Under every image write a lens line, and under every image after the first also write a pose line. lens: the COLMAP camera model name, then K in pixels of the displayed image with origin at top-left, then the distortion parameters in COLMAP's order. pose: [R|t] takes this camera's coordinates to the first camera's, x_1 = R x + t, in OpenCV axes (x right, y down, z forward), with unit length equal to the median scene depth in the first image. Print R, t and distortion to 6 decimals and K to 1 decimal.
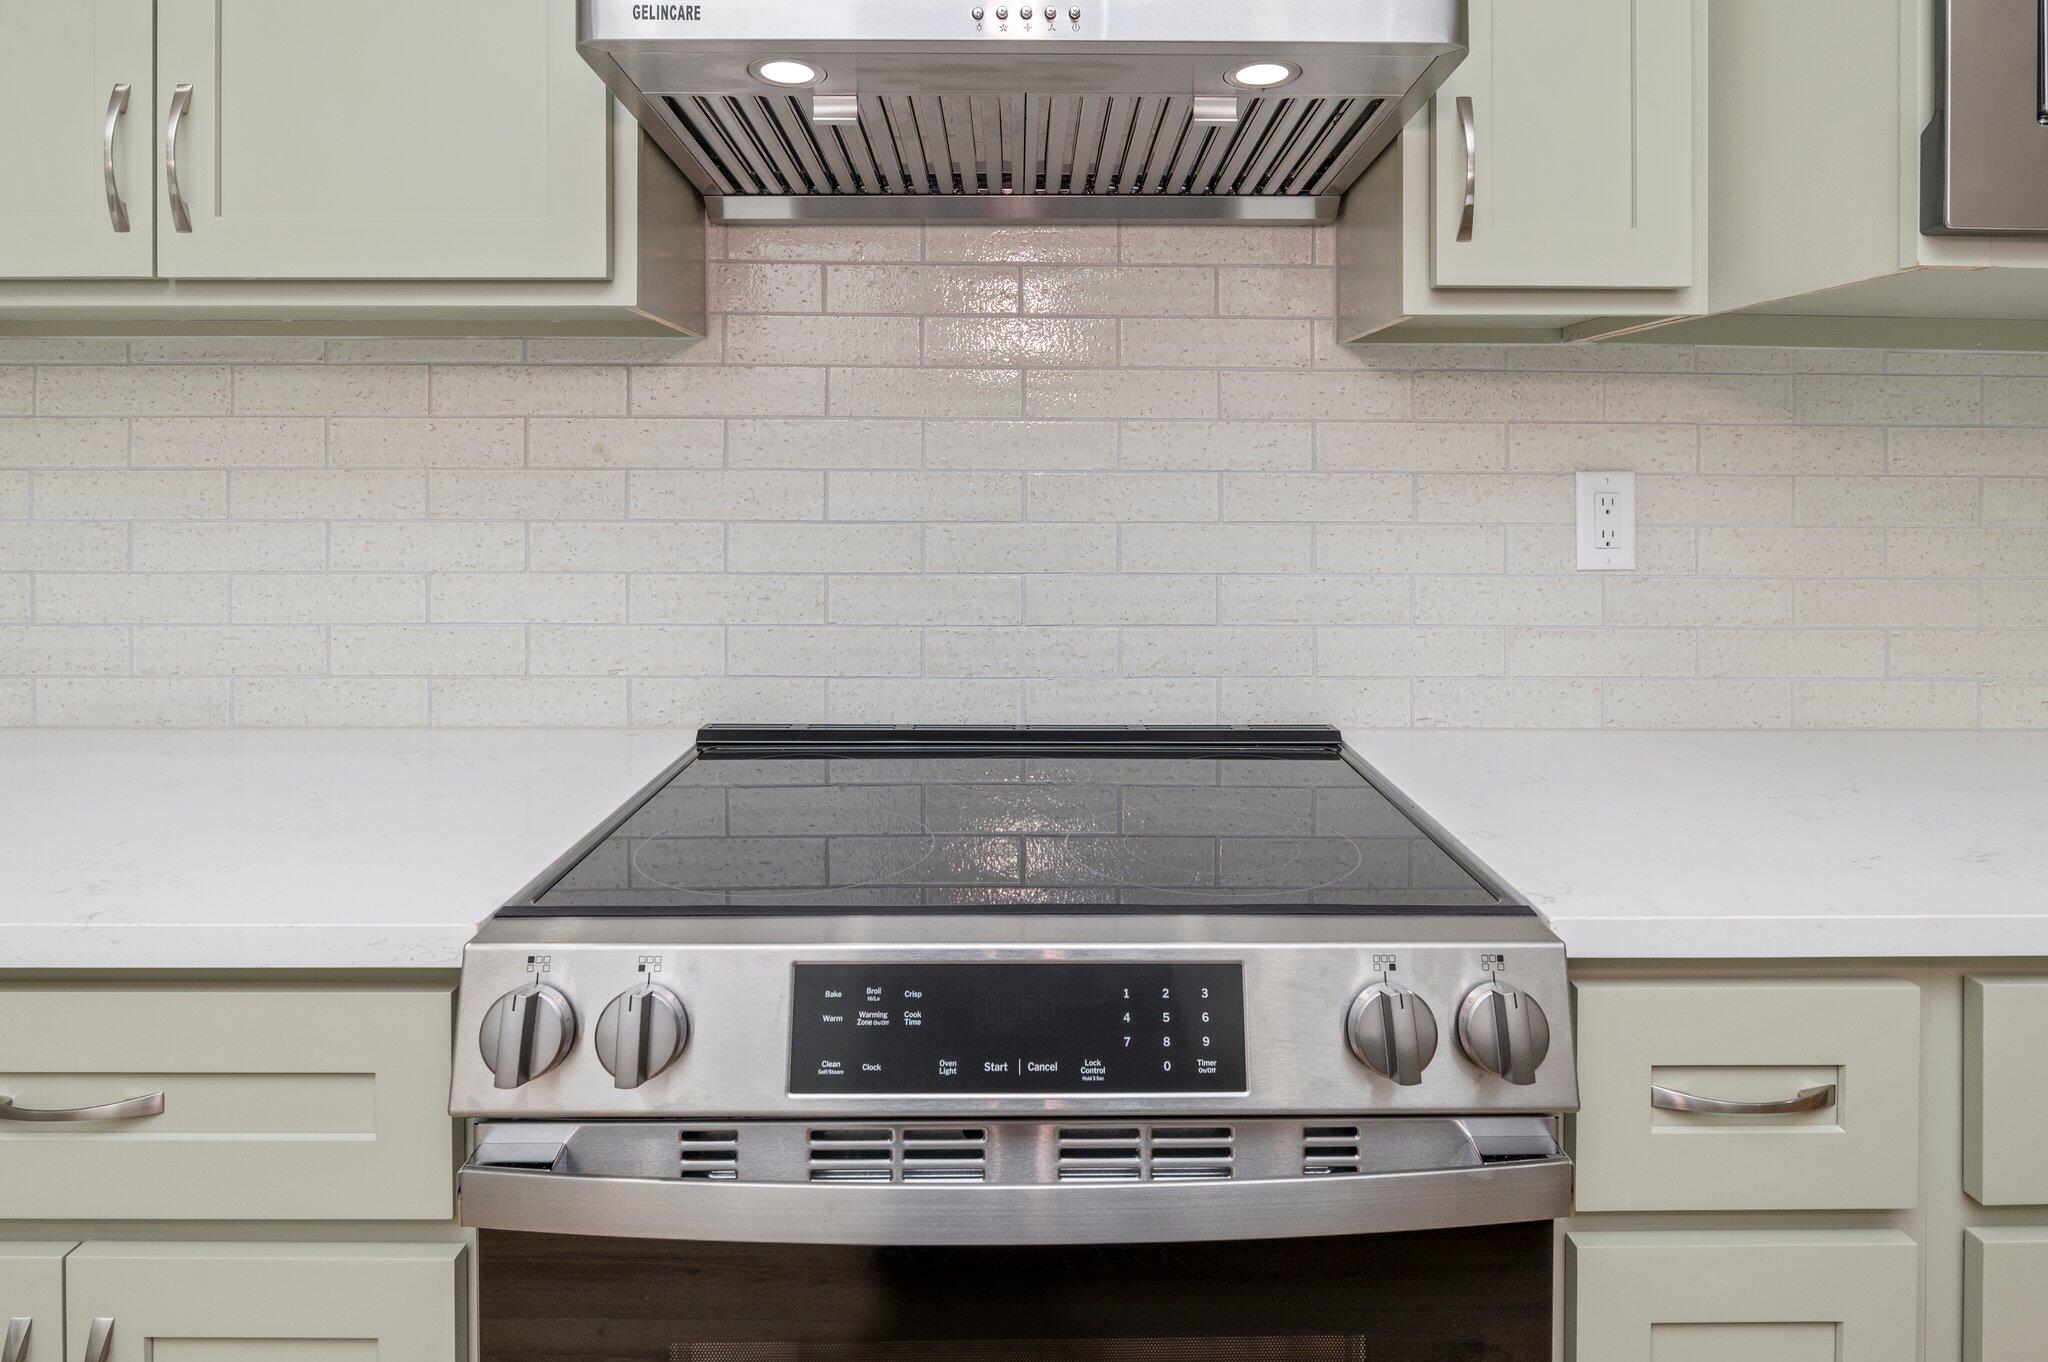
lens RADIAL K [[1255.8, 0, 1068.6], [0, 1255.8, 466.5], [0, 0, 1]] dist [-0.005394, 0.003809]
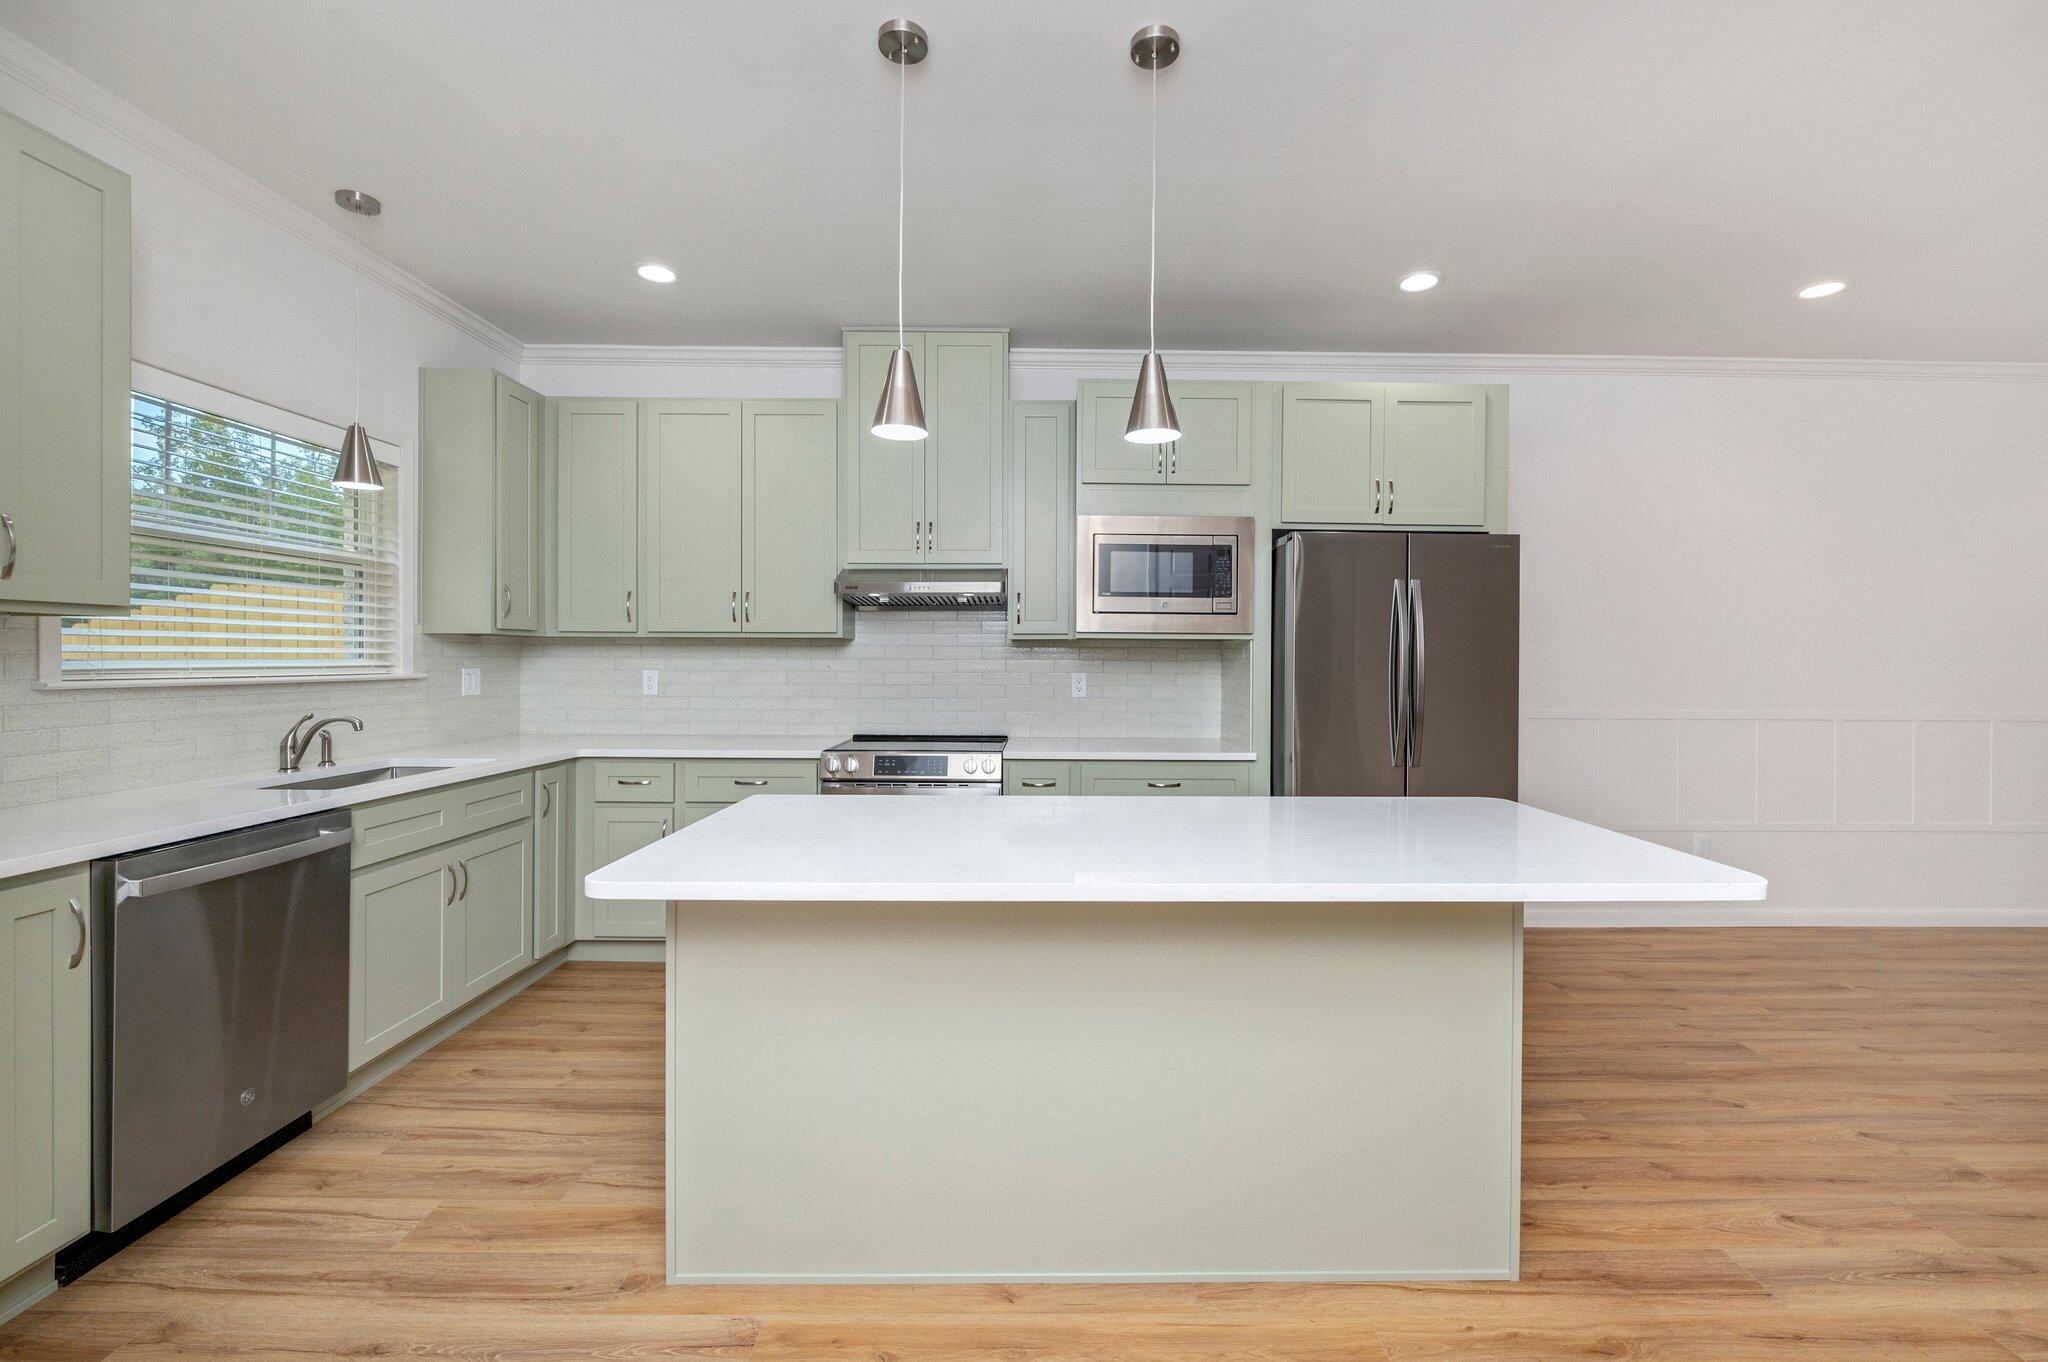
lens RADIAL K [[816.1, 0, 1046.4], [0, 816.1, 667.6], [0, 0, 1]] dist [-0.008070, 0.000548]
pose [[0.999389, 0.002453, -0.034863, 0.411489], [-0.002052, 0.999932, 0.011522, -0.043182], [0.034889, -0.011444, 0.999326, -1.589535]]
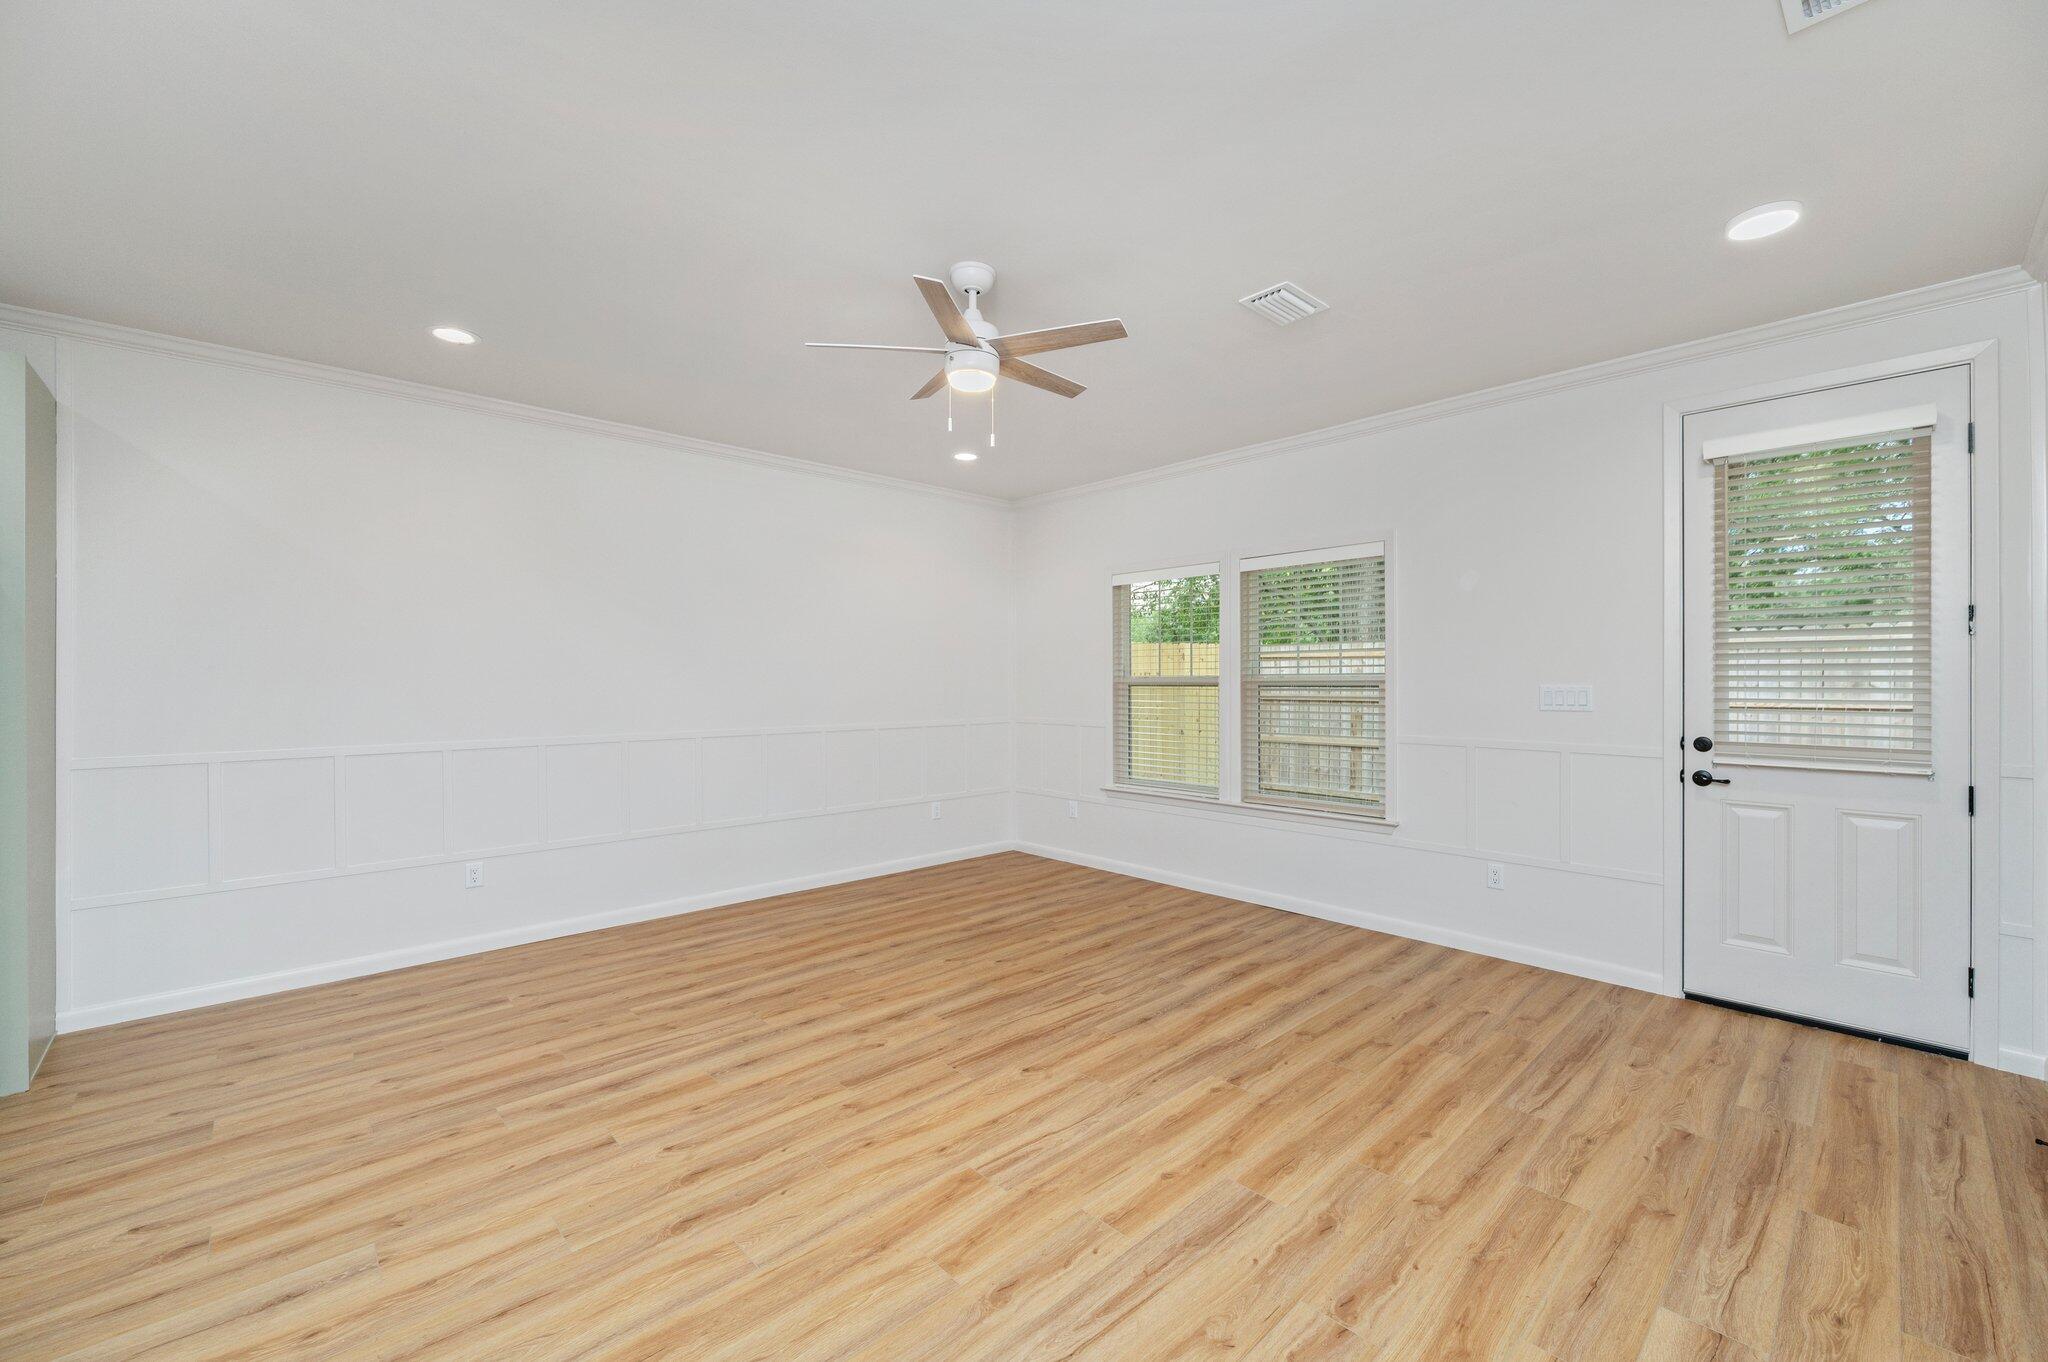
lens RADIAL K [[816.1, 0, 1030.3], [0, 816.1, 676.1], [0, 0, 1]] dist [-0.008070, 0.000548]
pose [[0.743949, 0.000081, 0.668236, 1.962096], [-0.002675, 0.999992, 0.002857, -0.065616], [-0.668231, -0.003913, 0.743944, -1.960520]]
